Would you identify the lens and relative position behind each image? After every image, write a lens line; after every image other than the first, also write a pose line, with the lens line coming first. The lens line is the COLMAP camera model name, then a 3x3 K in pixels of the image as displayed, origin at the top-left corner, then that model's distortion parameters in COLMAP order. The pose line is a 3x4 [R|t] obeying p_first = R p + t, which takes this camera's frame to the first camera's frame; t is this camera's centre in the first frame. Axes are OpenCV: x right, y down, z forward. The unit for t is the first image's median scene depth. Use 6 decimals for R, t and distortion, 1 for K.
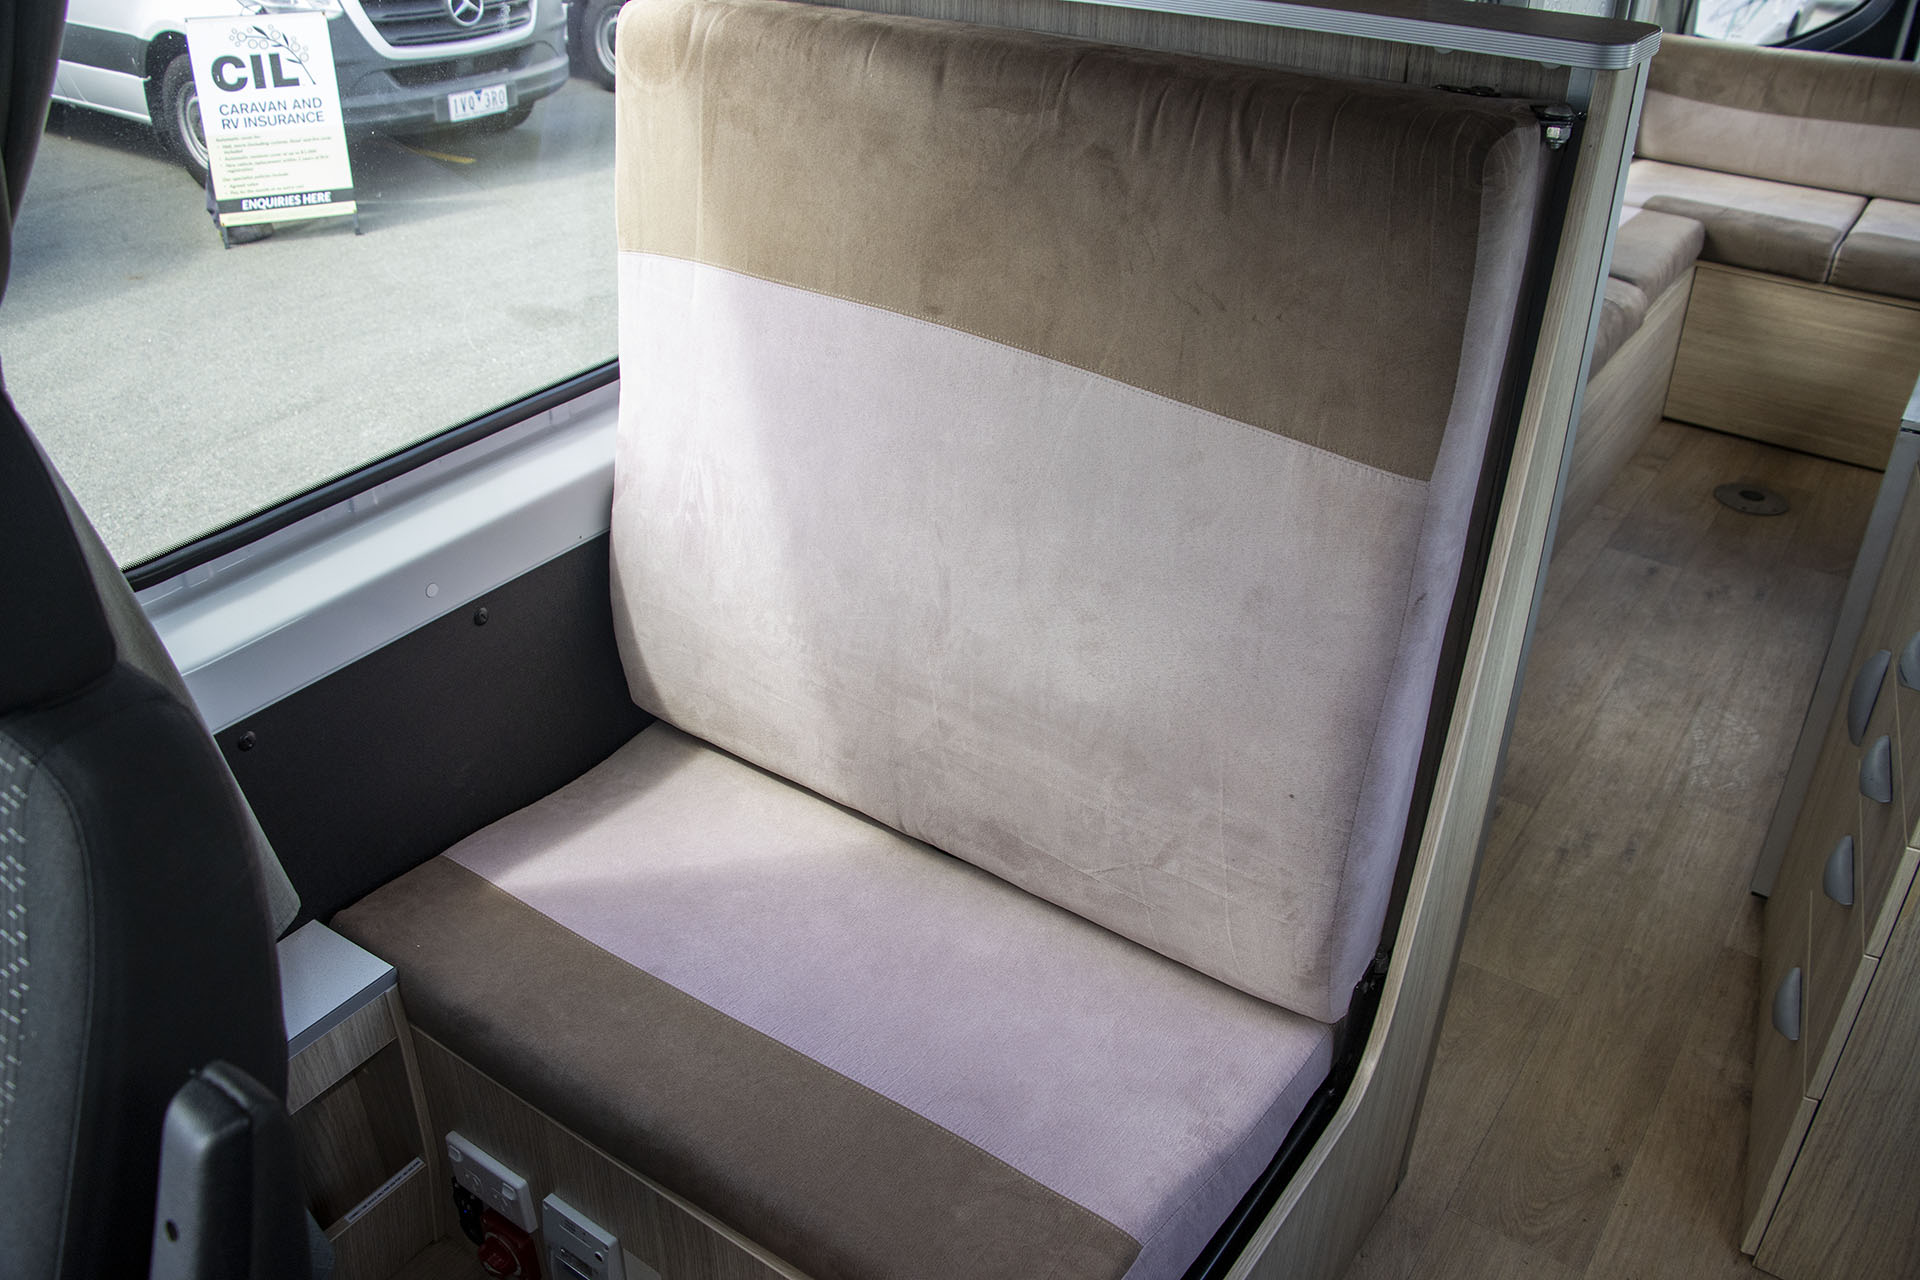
lens RADIAL K [[1606.5, 0, 941.5], [0, 1606.5, 680.9], [0, 0, 1]] dist [-0.170060, 0.128205]
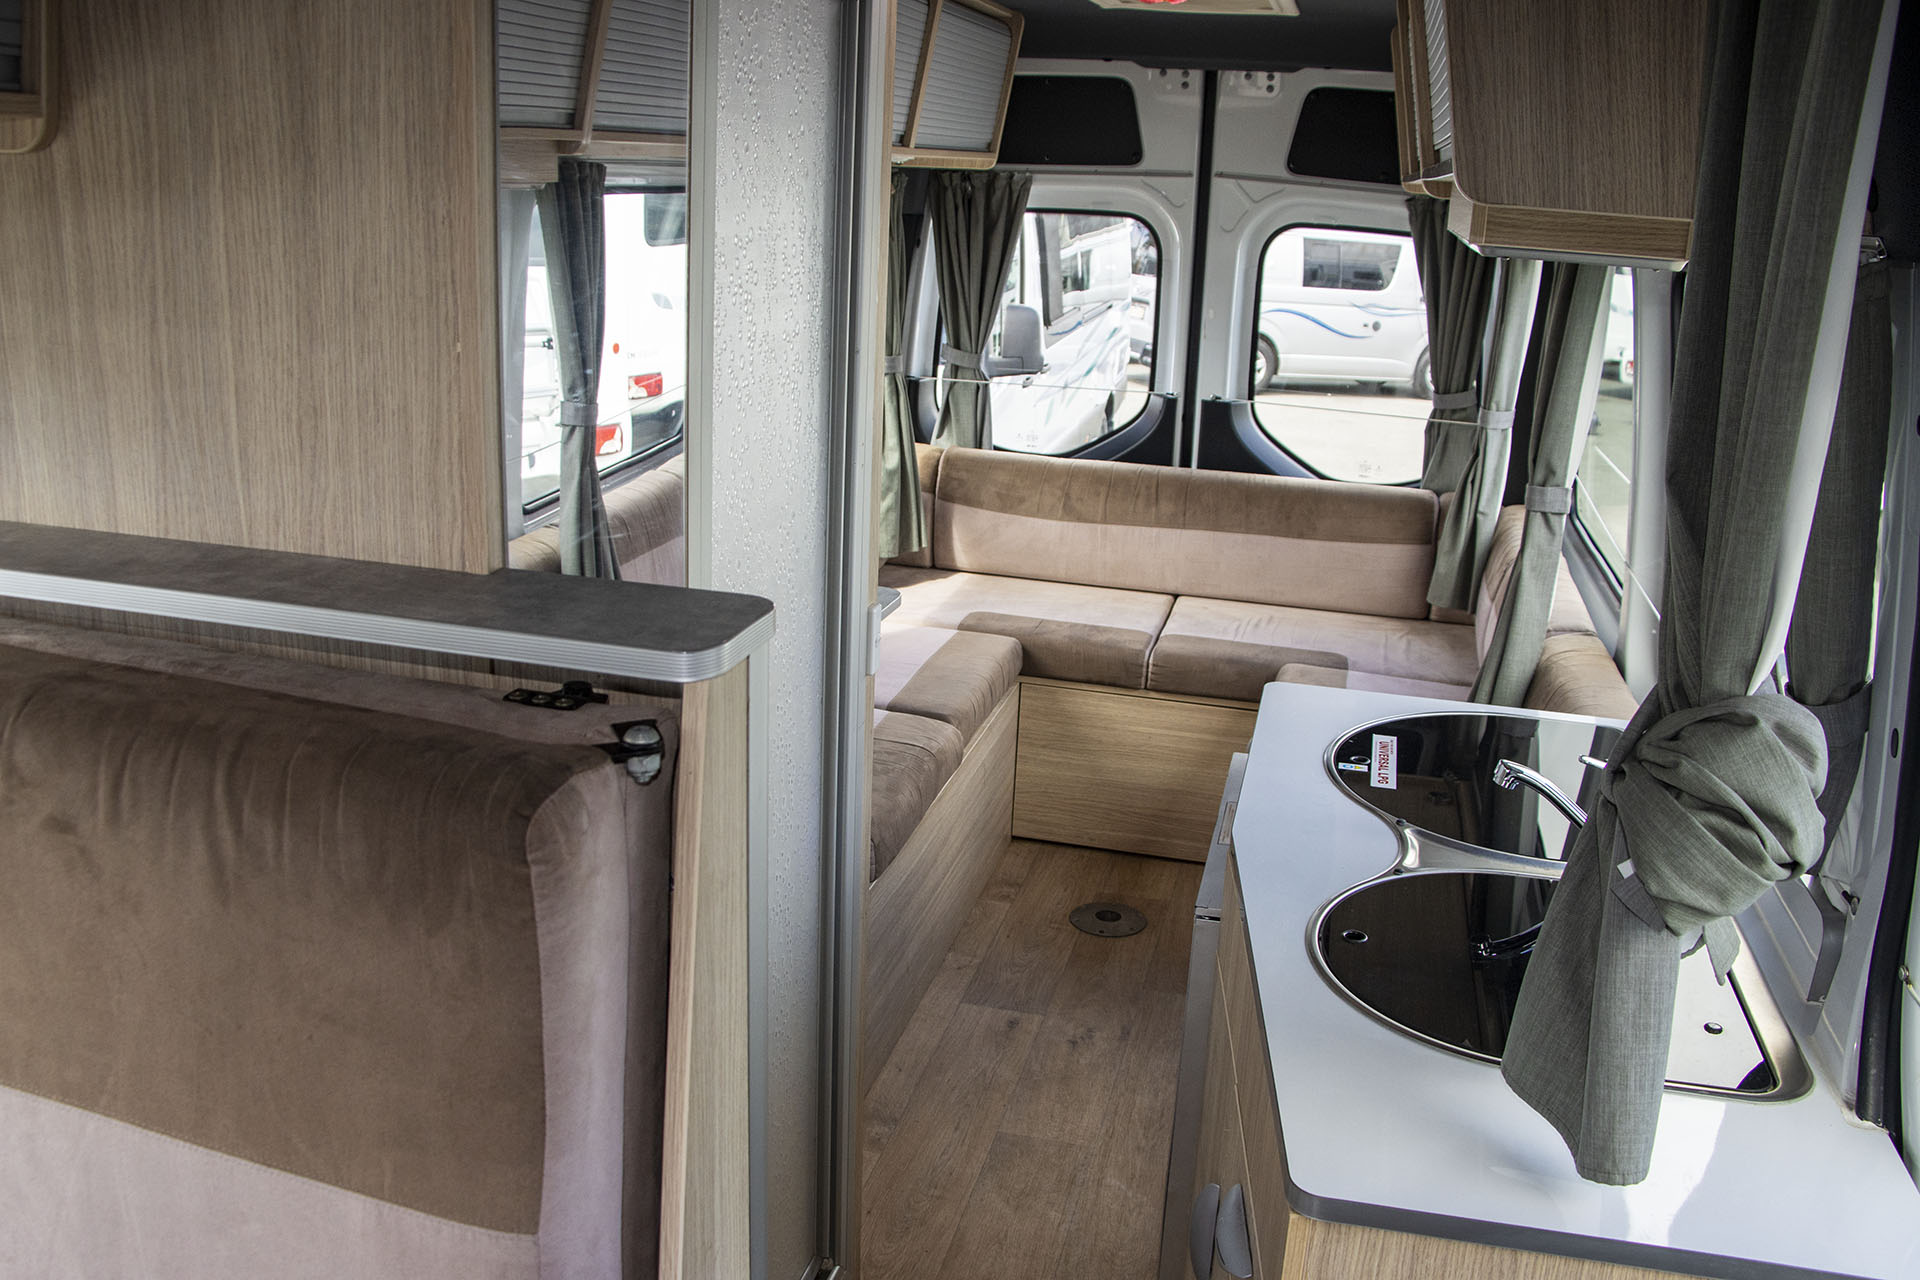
lens RADIAL K [[1668.1, 0, 975.9], [0, 1668.1, 656.6], [0, 0, 1]] dist [-0.143089, 0.041253]
pose [[0.927637, -0.069564, 0.366948, 0.084198], [0.156873, 0.964203, -0.213783, -0.067799], [-0.338941, 0.255878, 0.905343, 0.059022]]
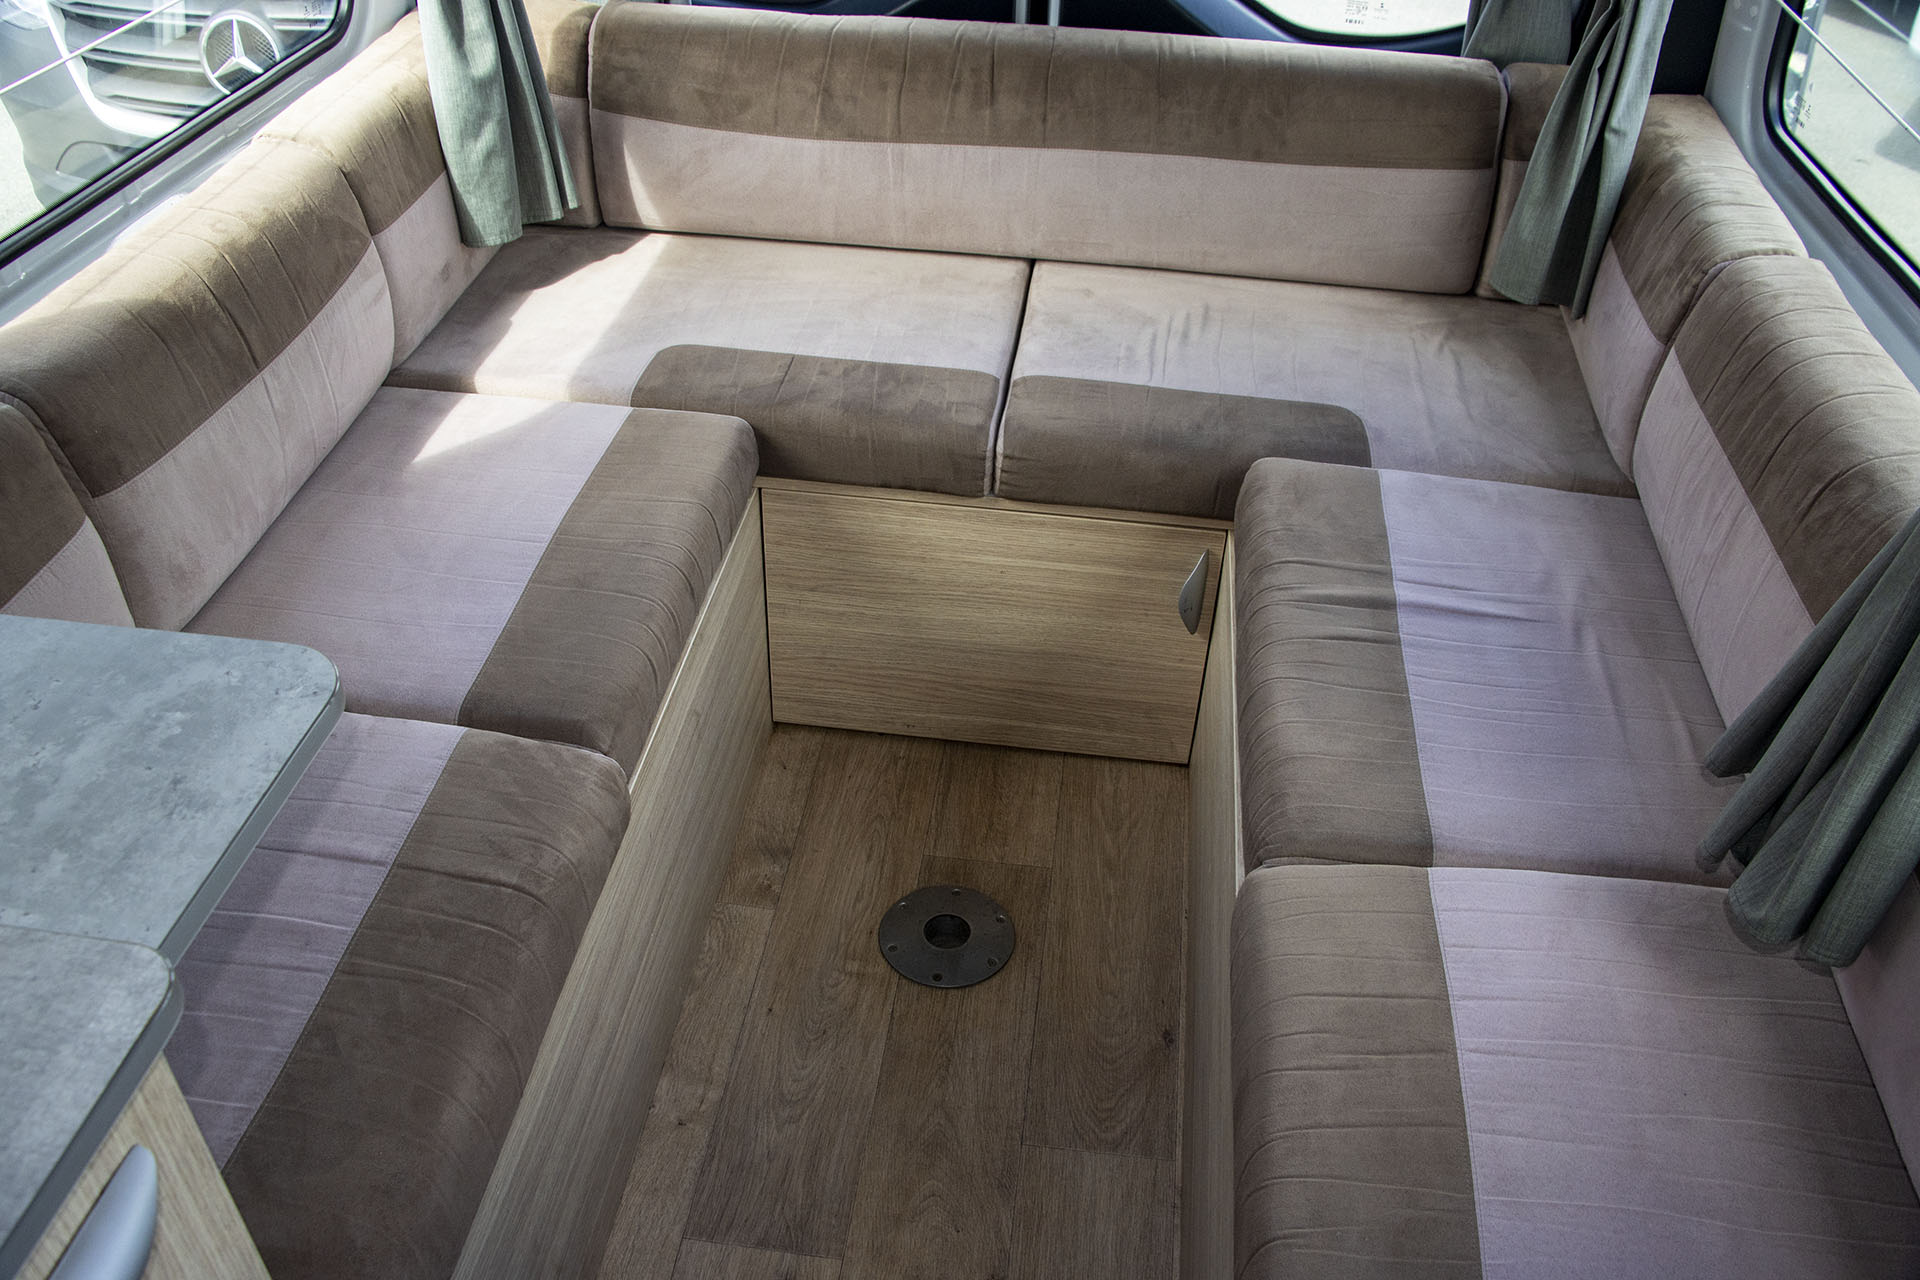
lens RADIAL K [[1606.5, 0, 949.6], [0, 1606.5, 649.5], [0, 0, 1]] dist [-0.170060, 0.128205]
pose [[0.882397, -0.271448, 0.384307, 0.339039], [0.226231, 0.960957, 0.159311, -0.302131], [-0.412547, -0.053634, 0.909356, 0.500549]]
